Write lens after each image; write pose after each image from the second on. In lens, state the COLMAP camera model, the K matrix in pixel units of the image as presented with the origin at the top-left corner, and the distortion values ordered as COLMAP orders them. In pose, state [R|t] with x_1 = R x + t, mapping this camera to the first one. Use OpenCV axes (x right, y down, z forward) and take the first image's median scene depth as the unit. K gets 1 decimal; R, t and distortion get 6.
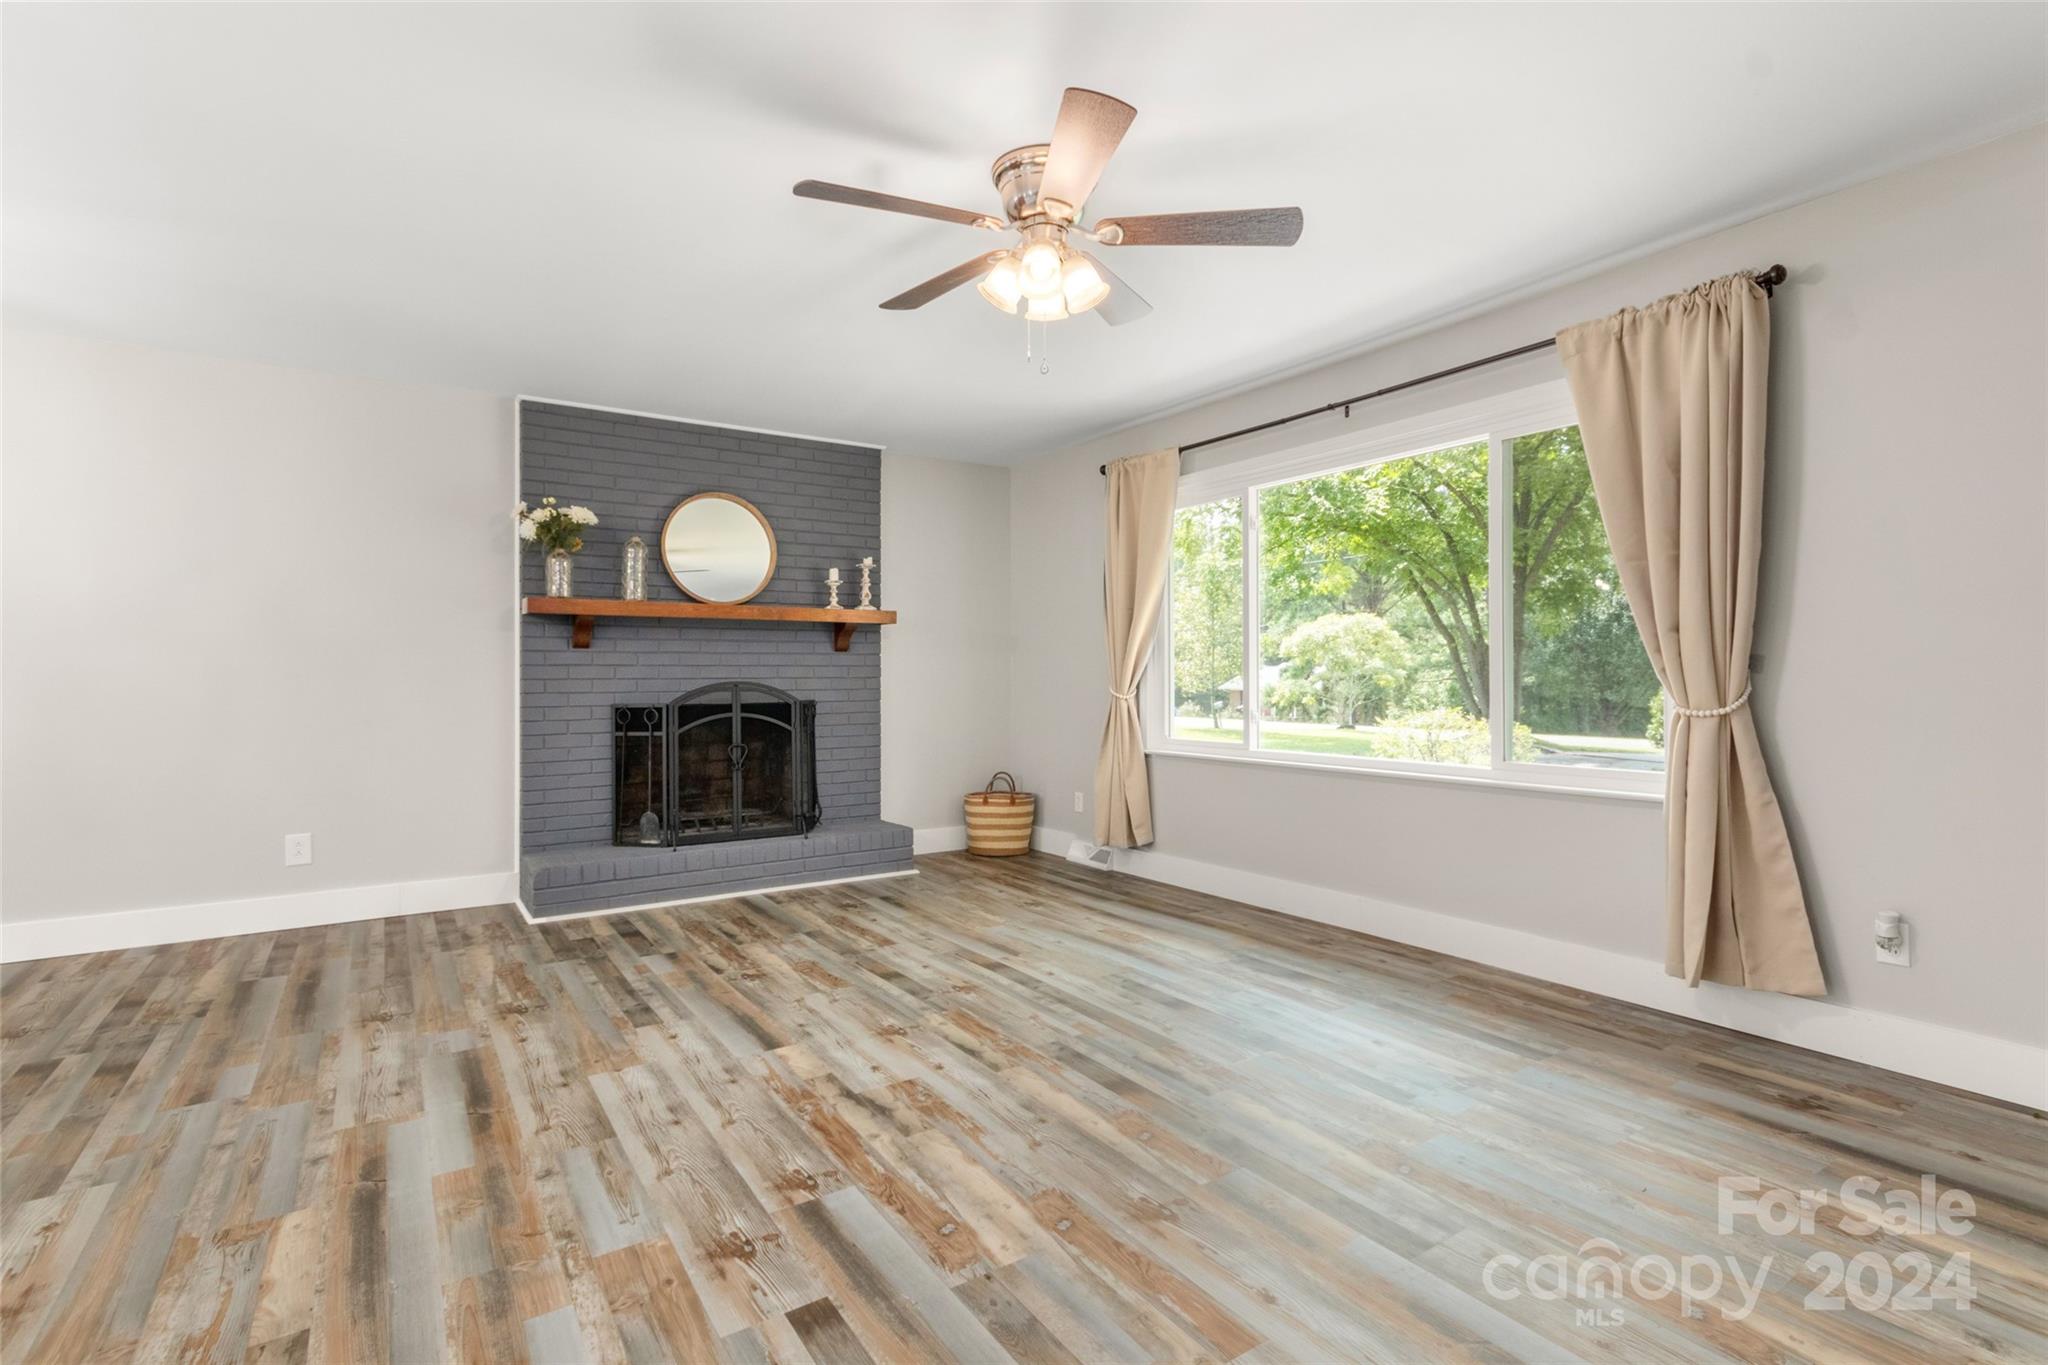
lens RADIAL K [[957.3, 0, 1024.7], [0, 957.3, 676.7], [0, 0, 1]] dist [0.003432, -0.000066]
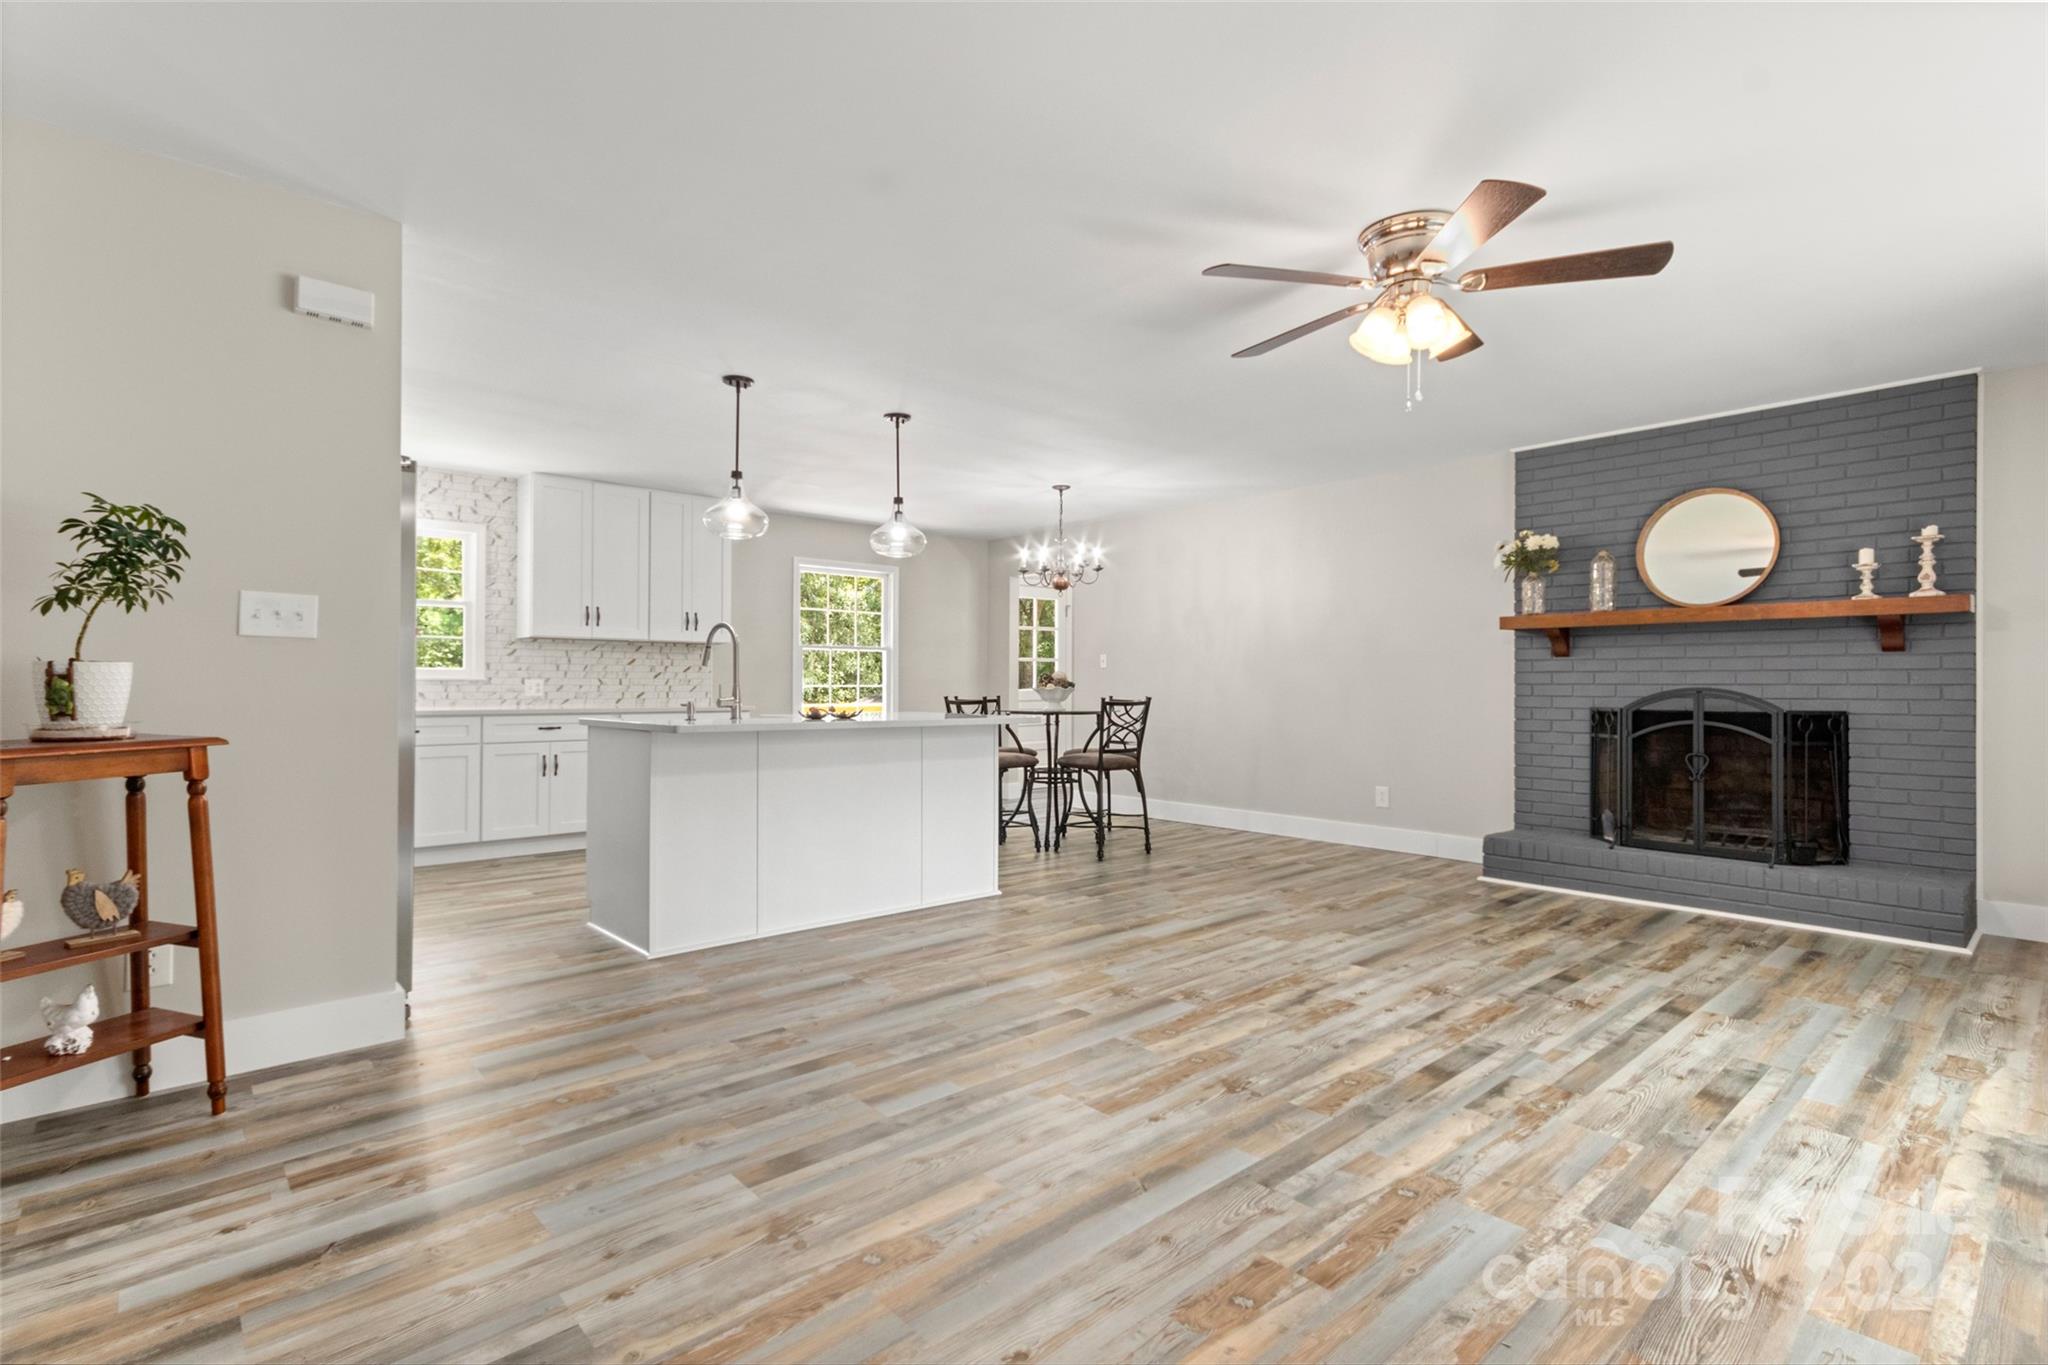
lens RADIAL K [[957.3, 0, 1024.7], [0, 957.3, 676.7], [0, 0, 1]] dist [0.003432, -0.000066]
pose [[0.144241, -0.002468, -0.989539, 0.716808], [-0.003711, 0.999989, -0.003035, -0.000554], [0.989536, 0.004110, 0.144230, 0.265825]]
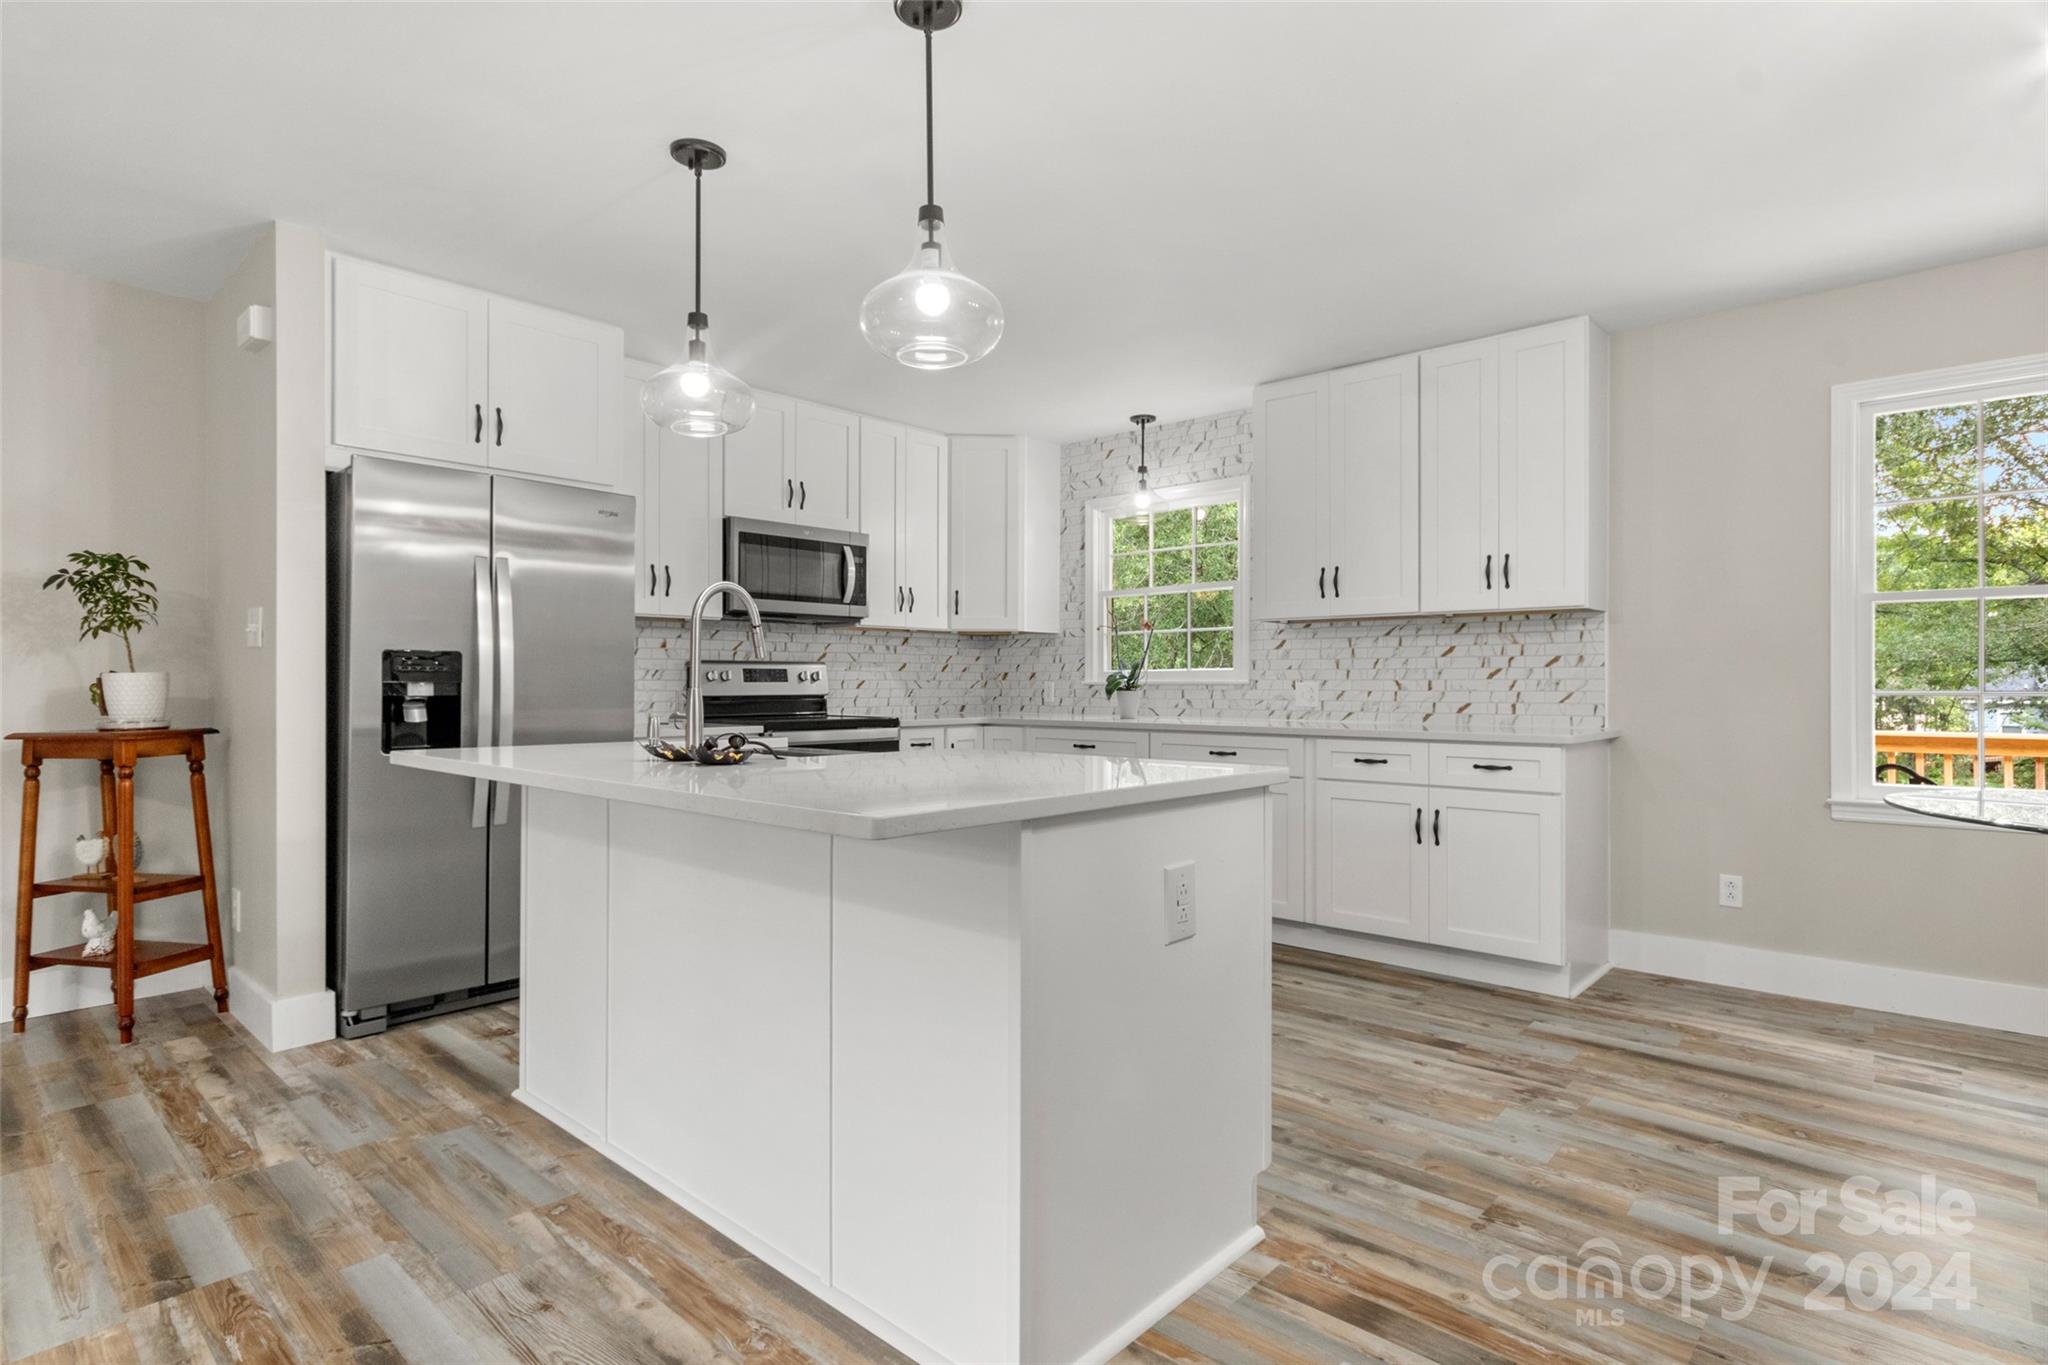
lens RADIAL K [[1034.8, 0, 1024.0], [0, 1034.8, 682.5], [0, 0, 1]] dist [0.003243, 0.001159]
pose [[-0.970757, 0.004938, -0.240015, -0.479506], [0.005594, 0.999982, -0.002050, 0.003199], [0.240000, -0.003333, -0.970767, 0.811985]]
